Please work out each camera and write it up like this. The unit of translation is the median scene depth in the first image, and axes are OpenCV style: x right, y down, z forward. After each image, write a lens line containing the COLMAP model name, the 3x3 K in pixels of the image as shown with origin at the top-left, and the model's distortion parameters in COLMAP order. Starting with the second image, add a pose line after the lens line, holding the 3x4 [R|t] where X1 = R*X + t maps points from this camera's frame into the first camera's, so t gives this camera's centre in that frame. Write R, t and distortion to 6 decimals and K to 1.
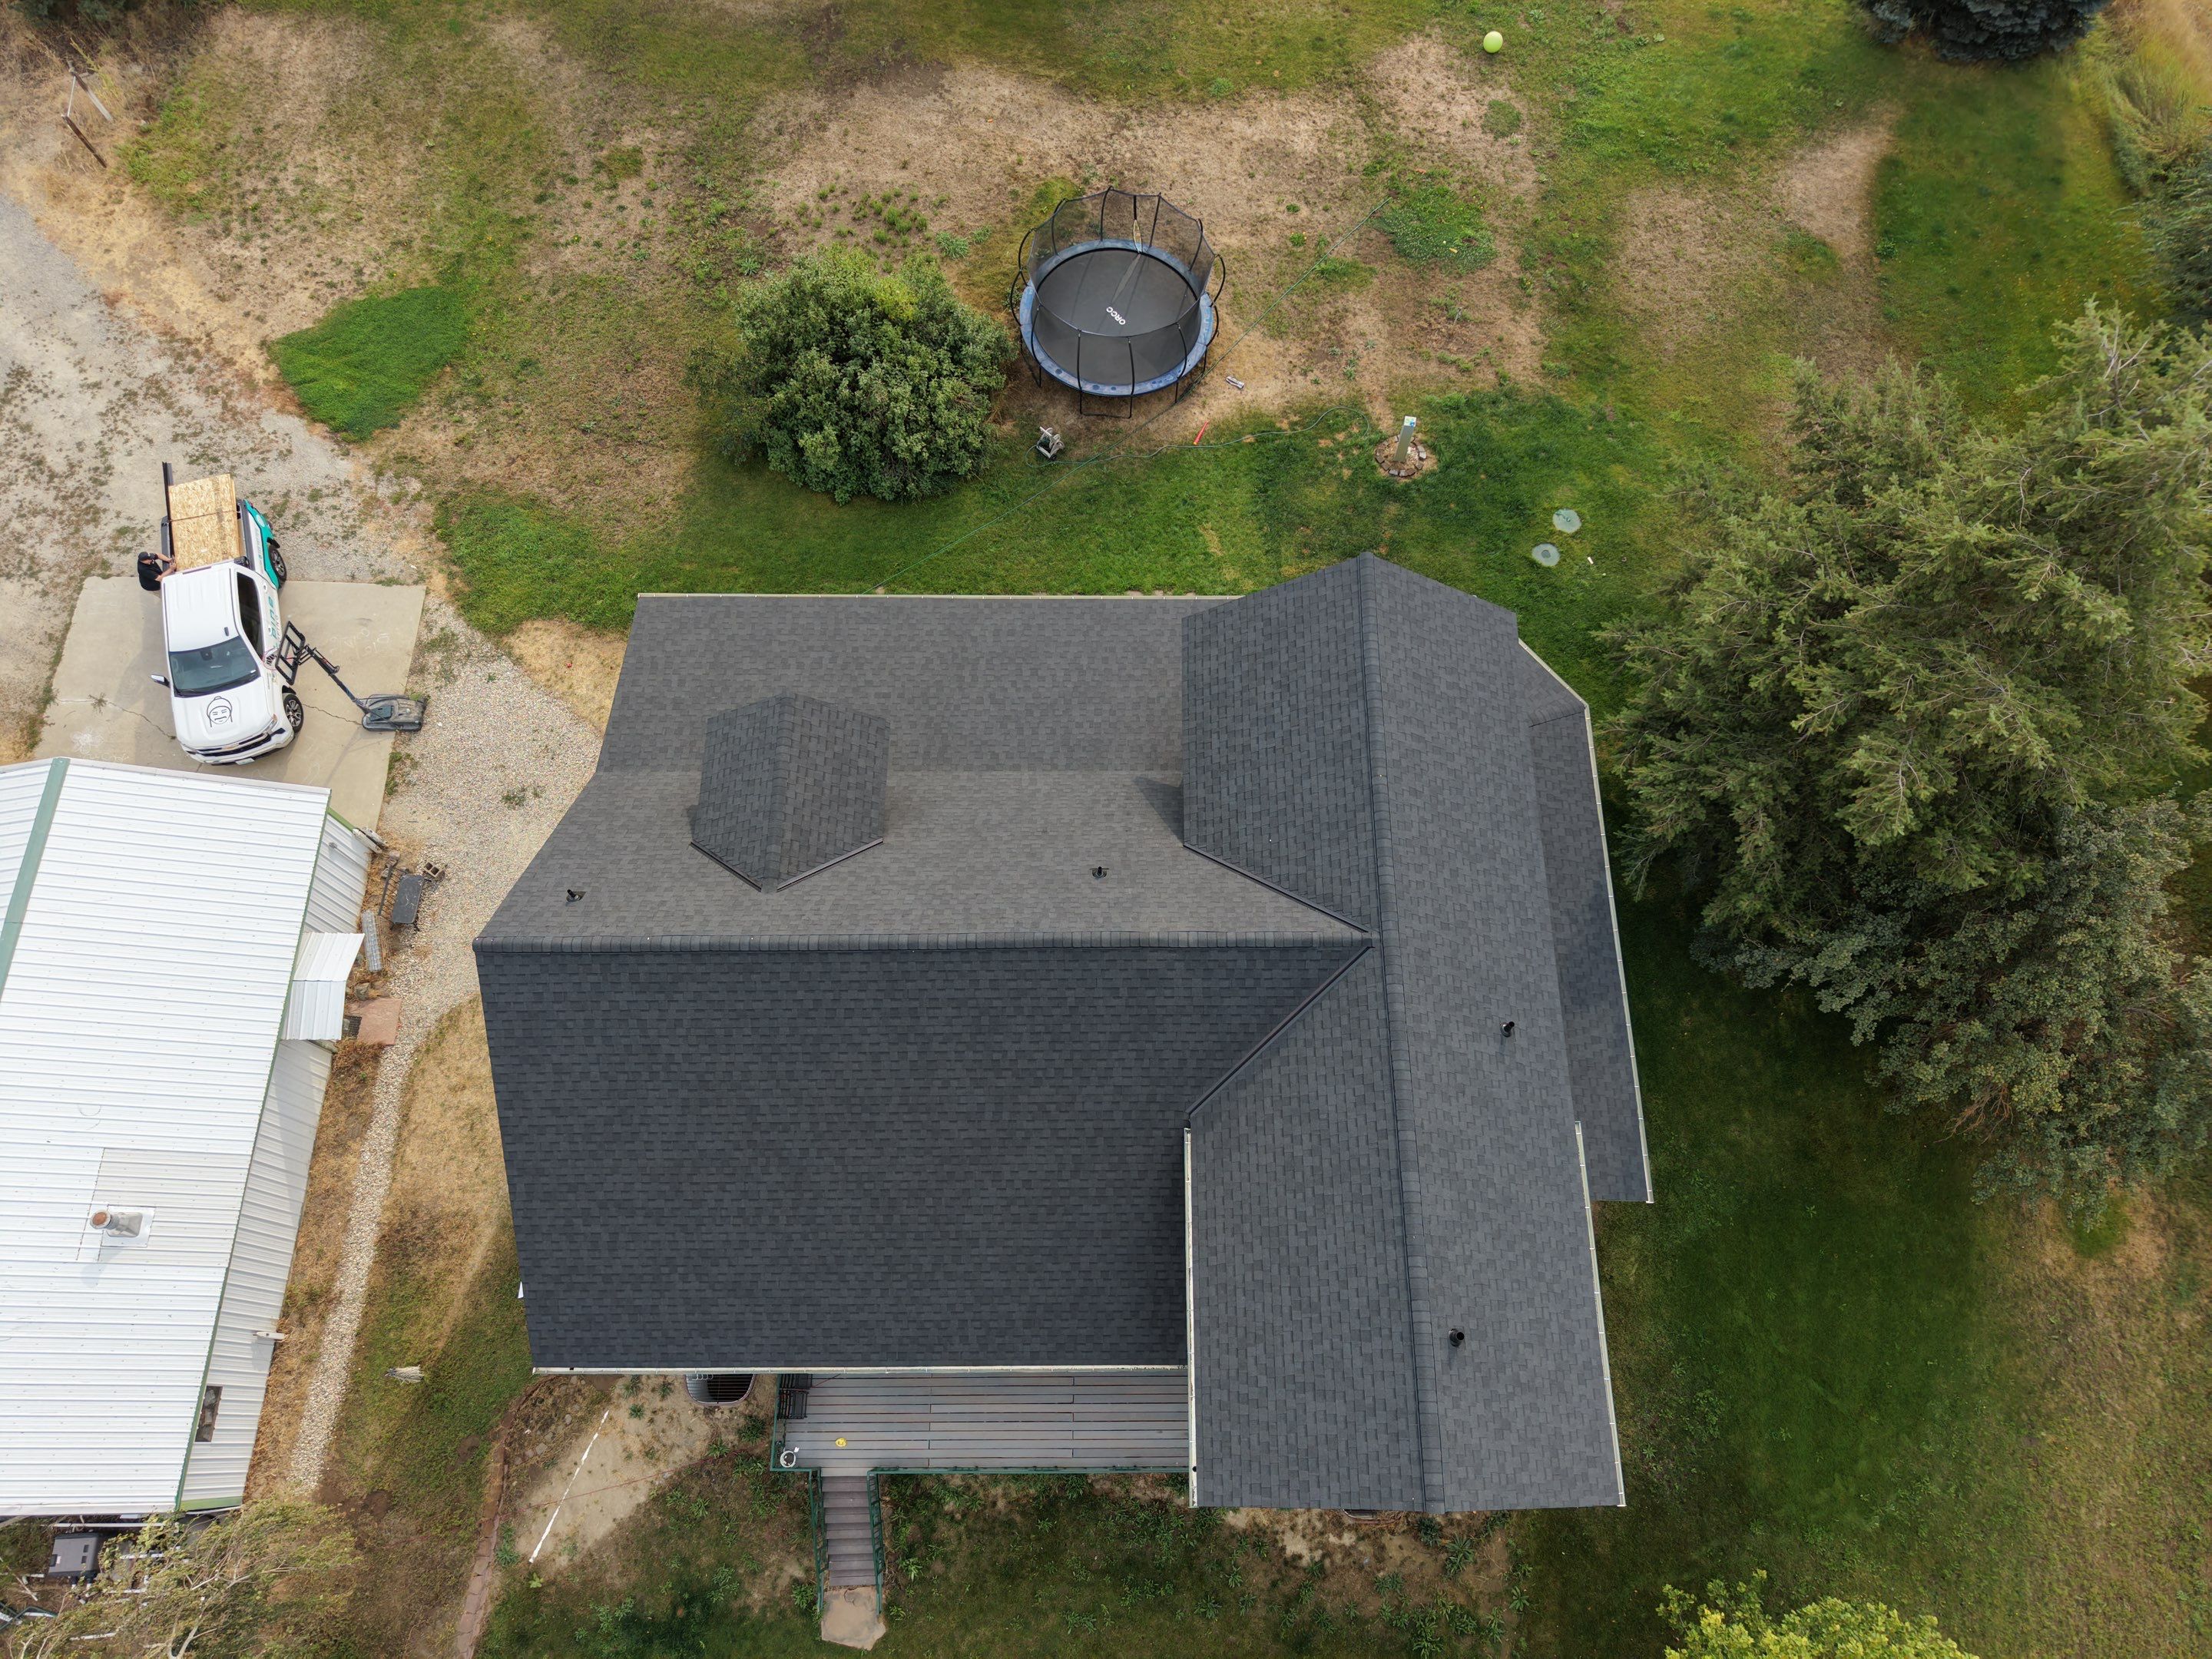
lens RADIAL K [[1495.2, 0, 1113.2], [0, 1495.2, 821.4], [0, 0, 1]] dist [0.029798, -0.038256]
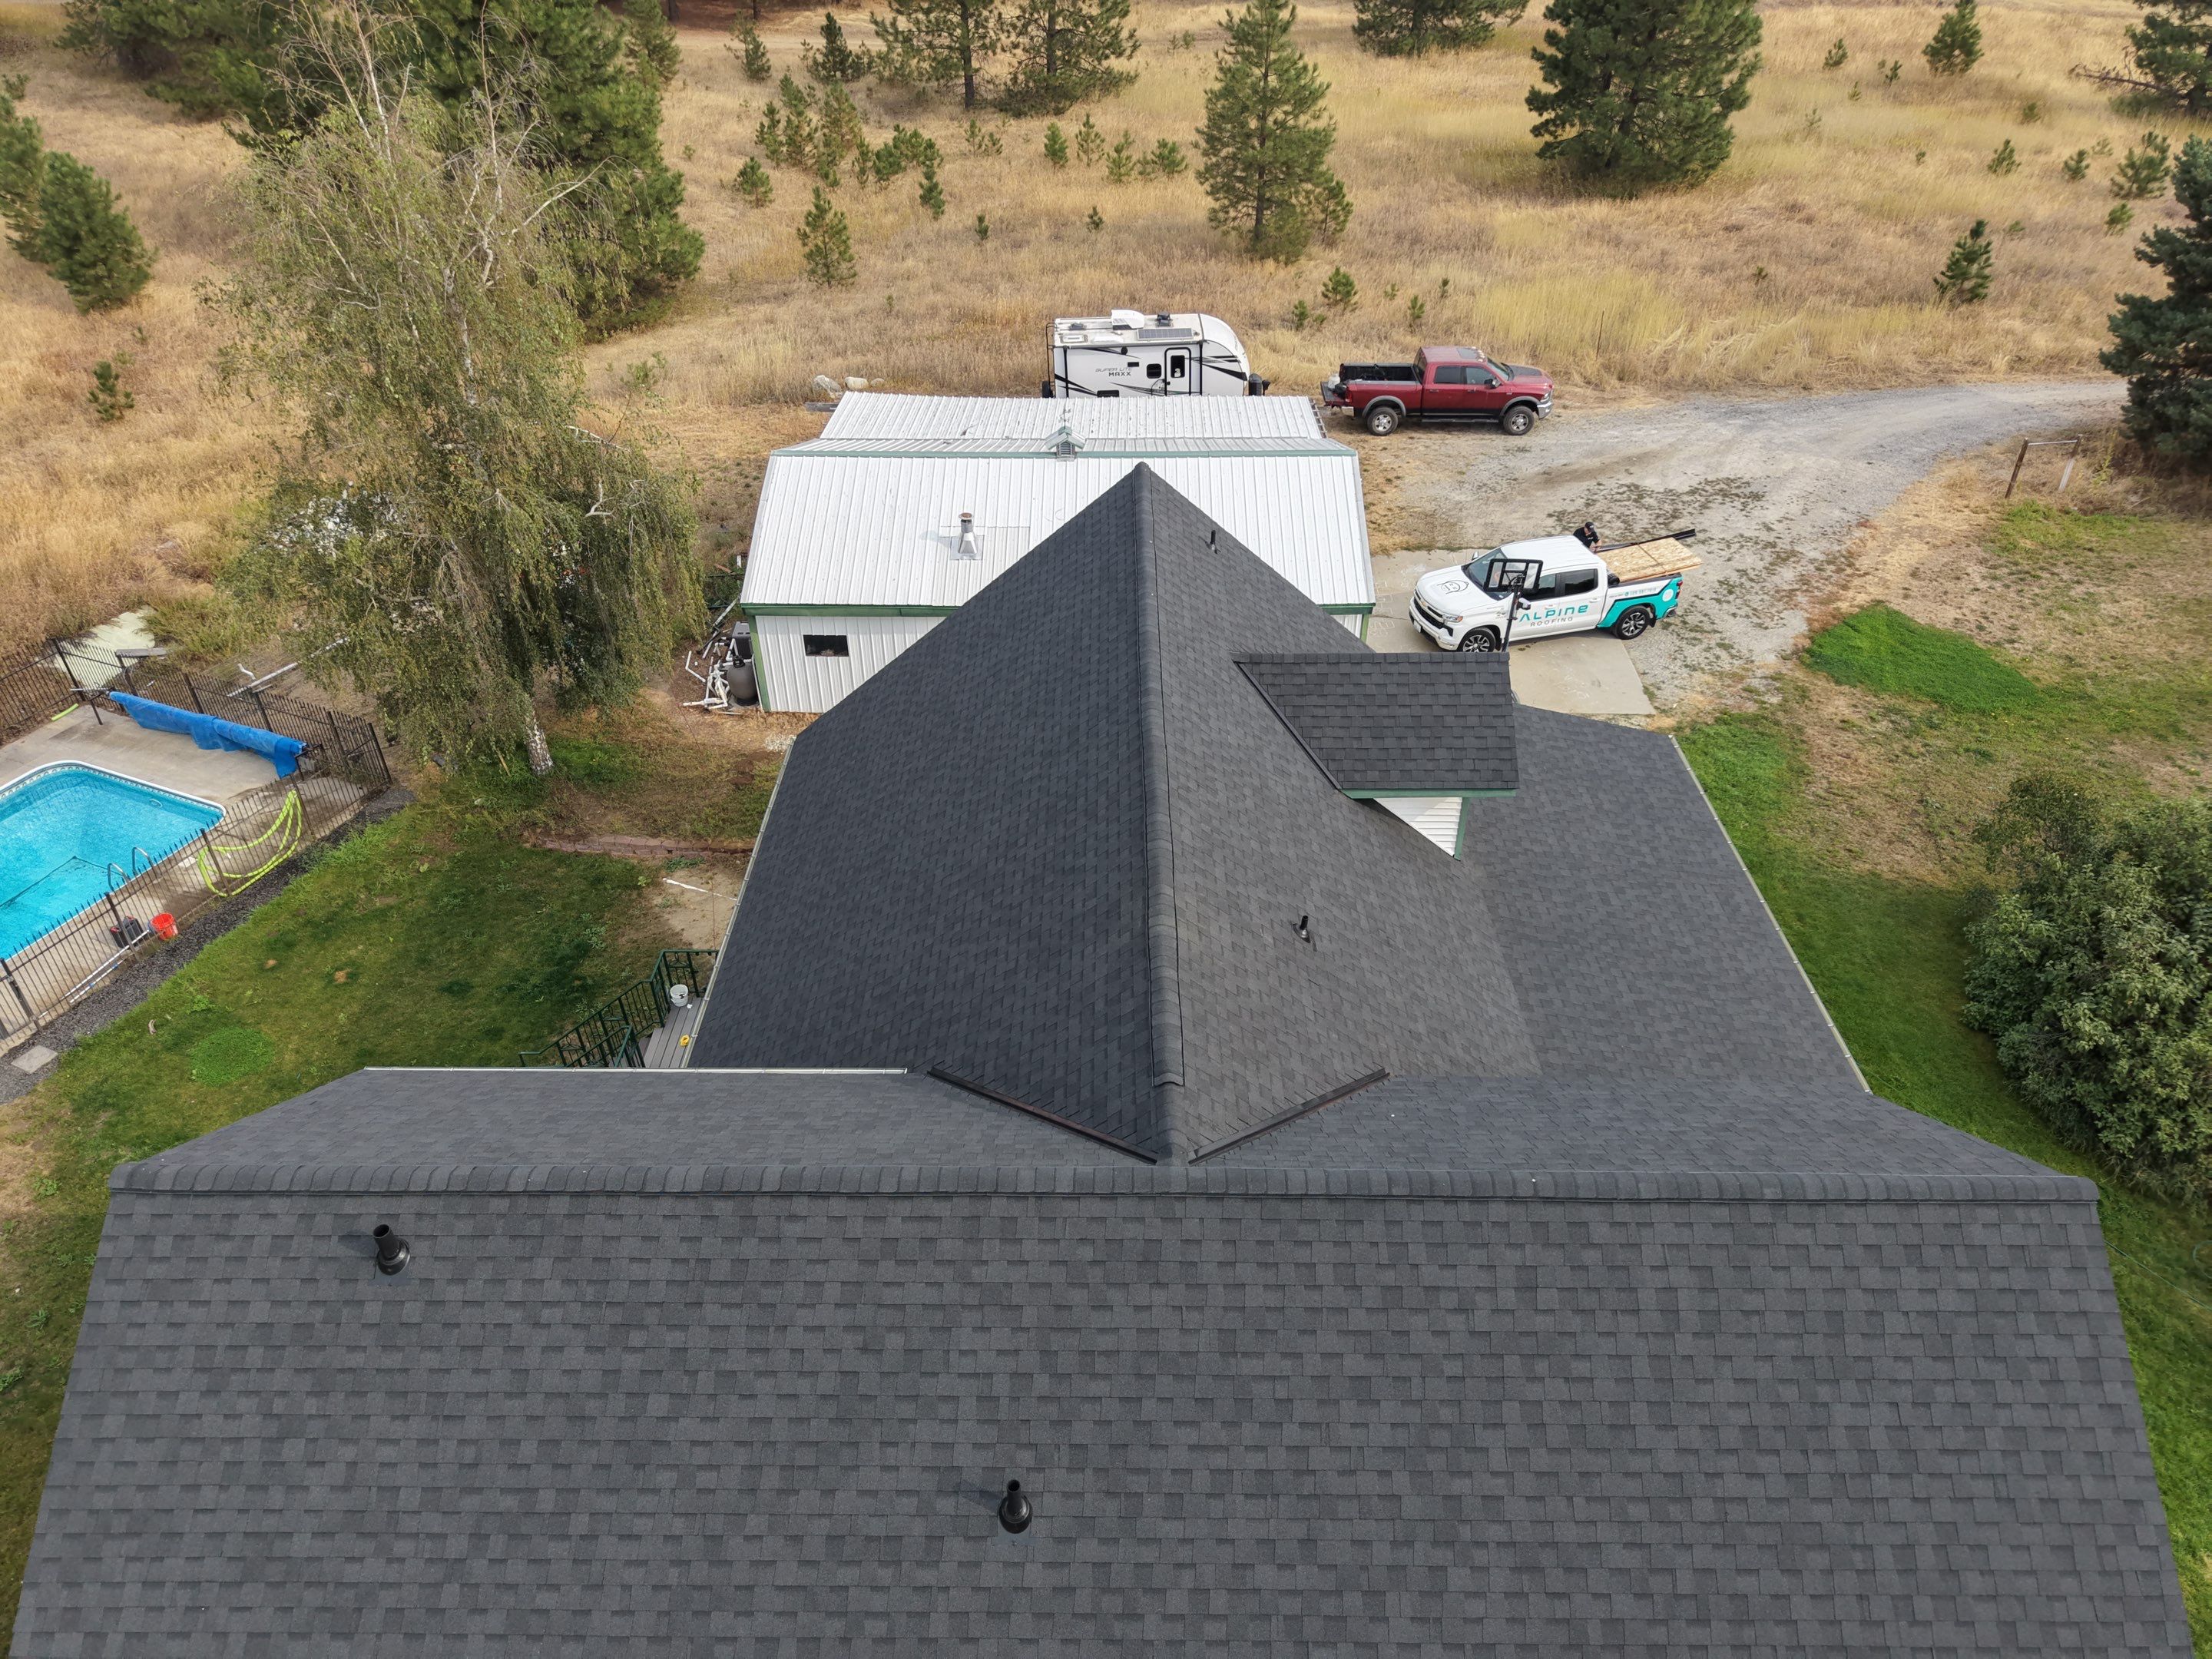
lens RADIAL K [[1495.2, 0, 1113.2], [0, 1495.2, 821.4], [0, 0, 1]] dist [0.029798, -0.038256]
pose [[-0.000599, 0.586387, -0.810031, 0.318177], [-0.924618, 0.308212, 0.223801, -0.030811], [0.380895, 0.749103, 0.542000, 0.388936]]
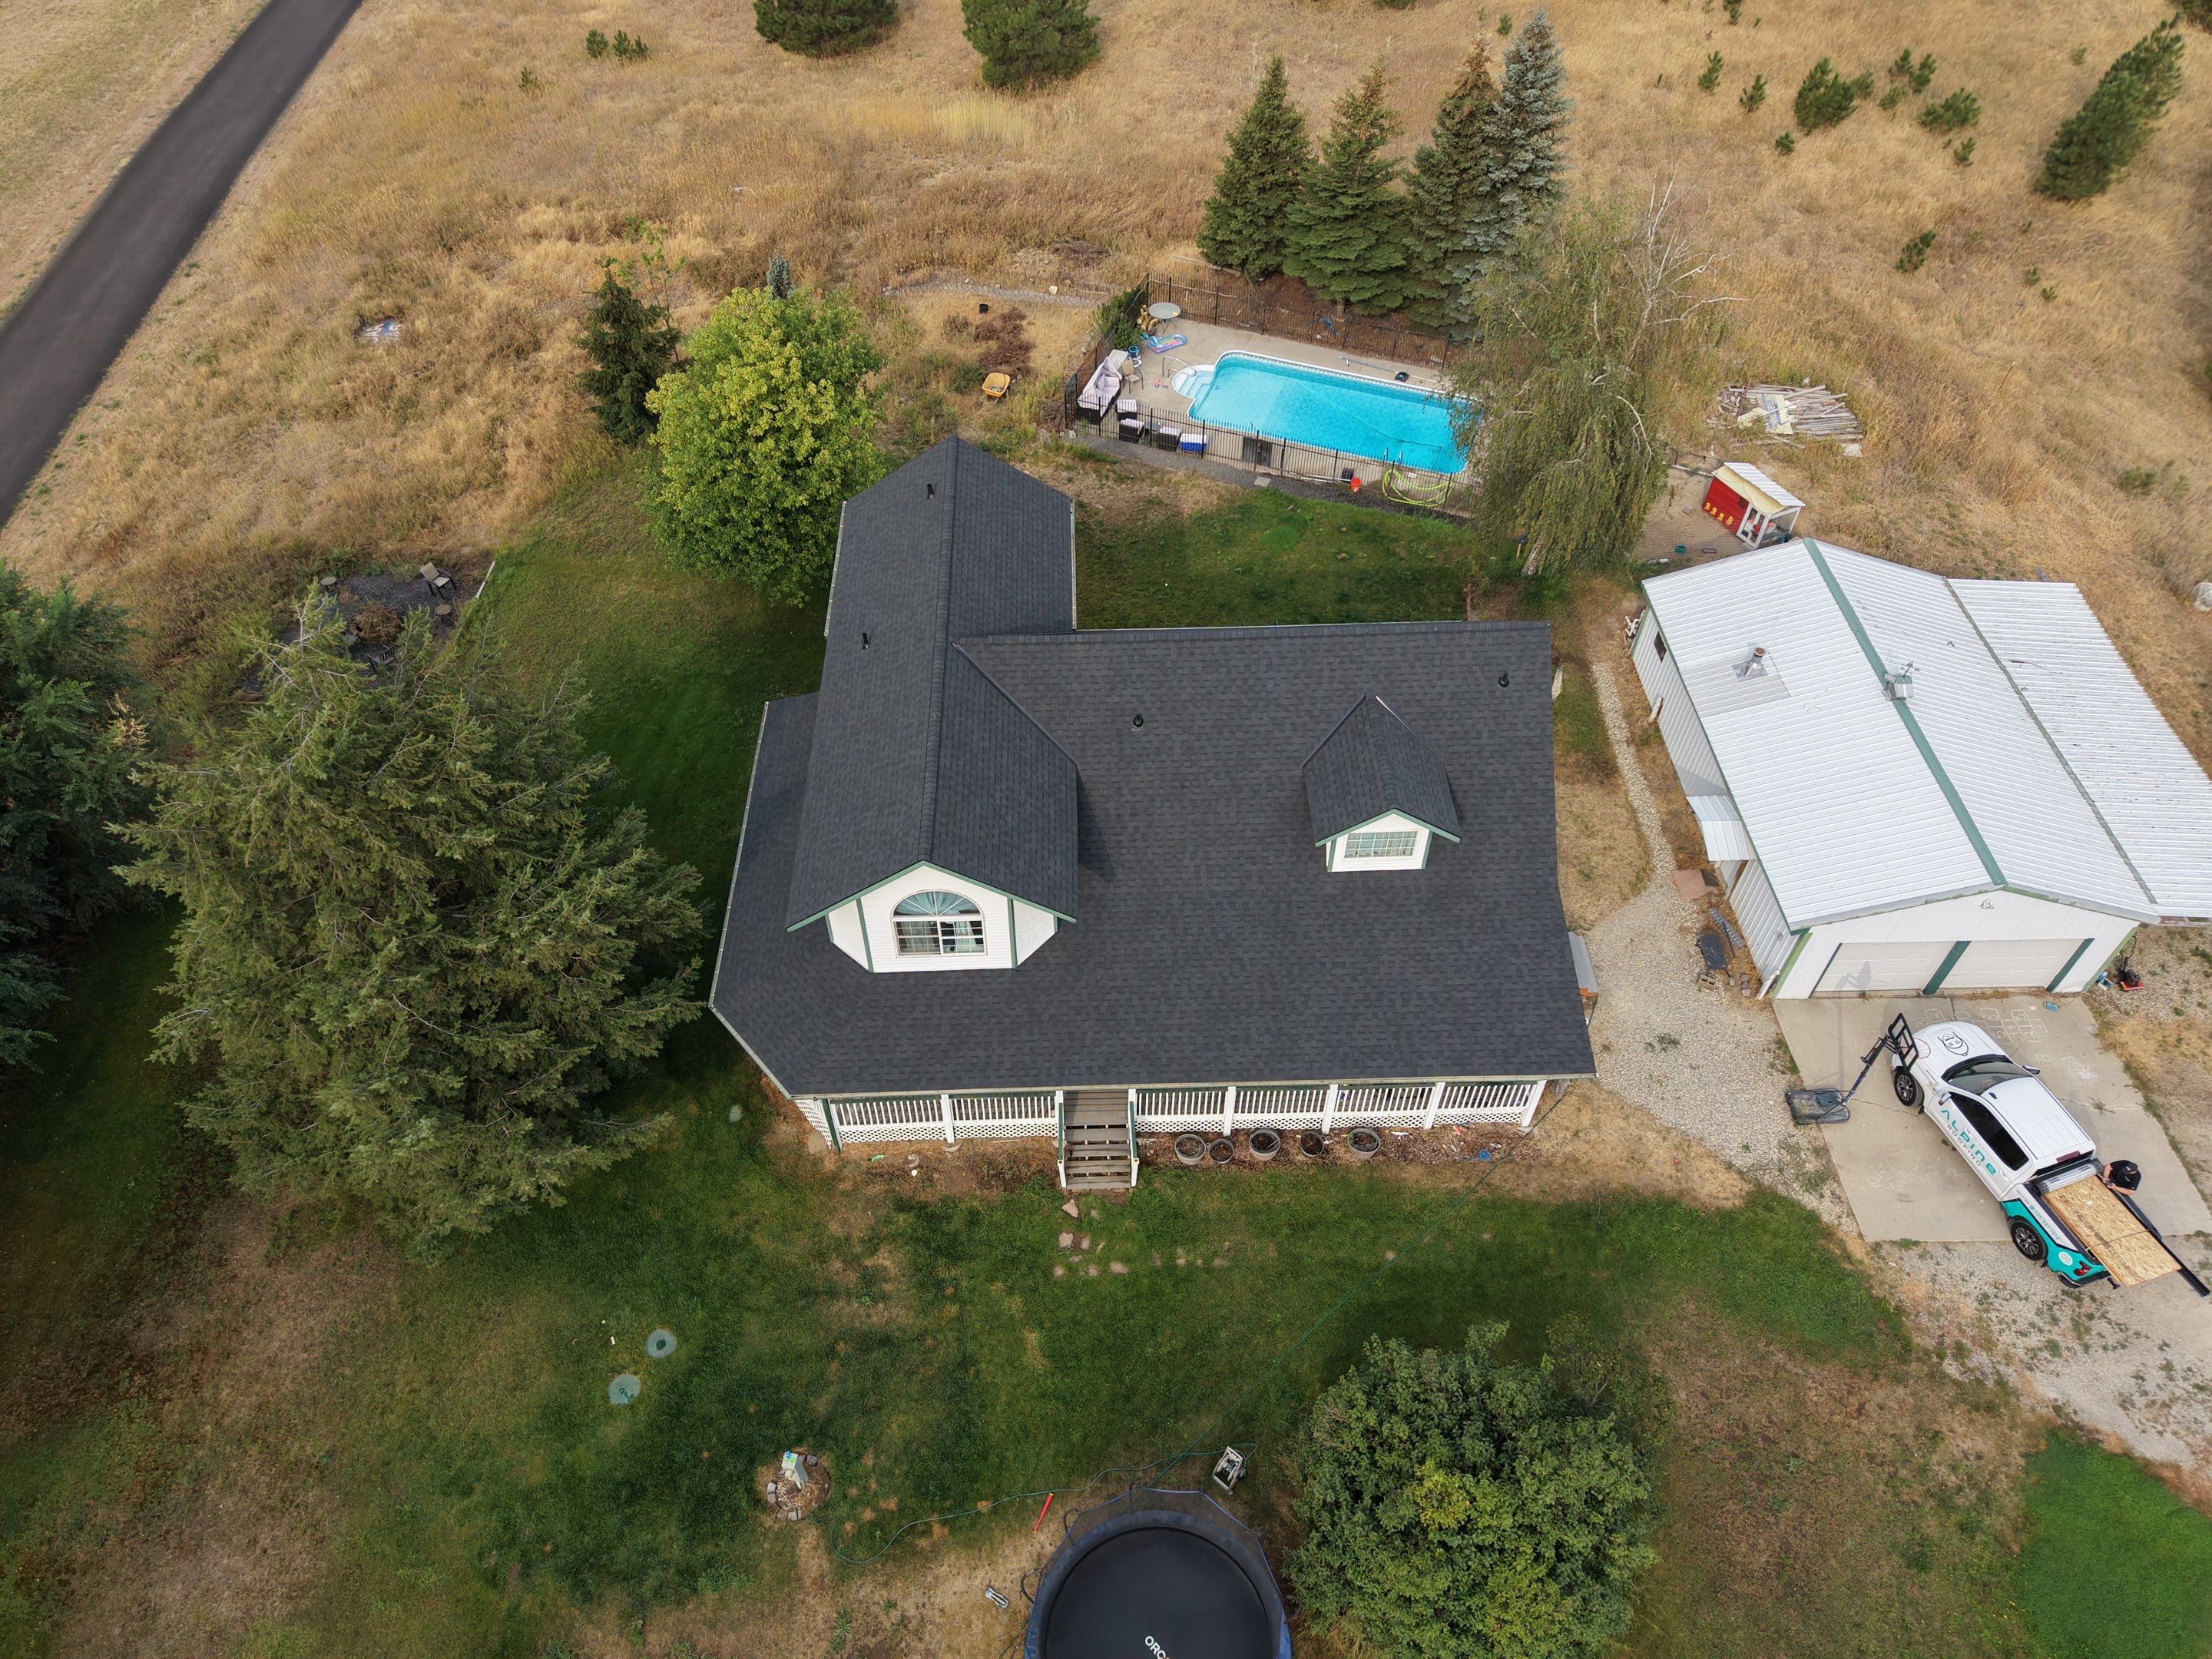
lens RADIAL K [[1495.2, 0, 1113.2], [0, 1495.2, 821.4], [0, 0, 1]] dist [0.029798, -0.038256]
pose [[-0.999504, 0.022442, -0.022087, 0.031010], [-0.029541, -0.425512, 0.904470, -0.833841], [0.010900, 0.904674, 0.425964, 0.327929]]
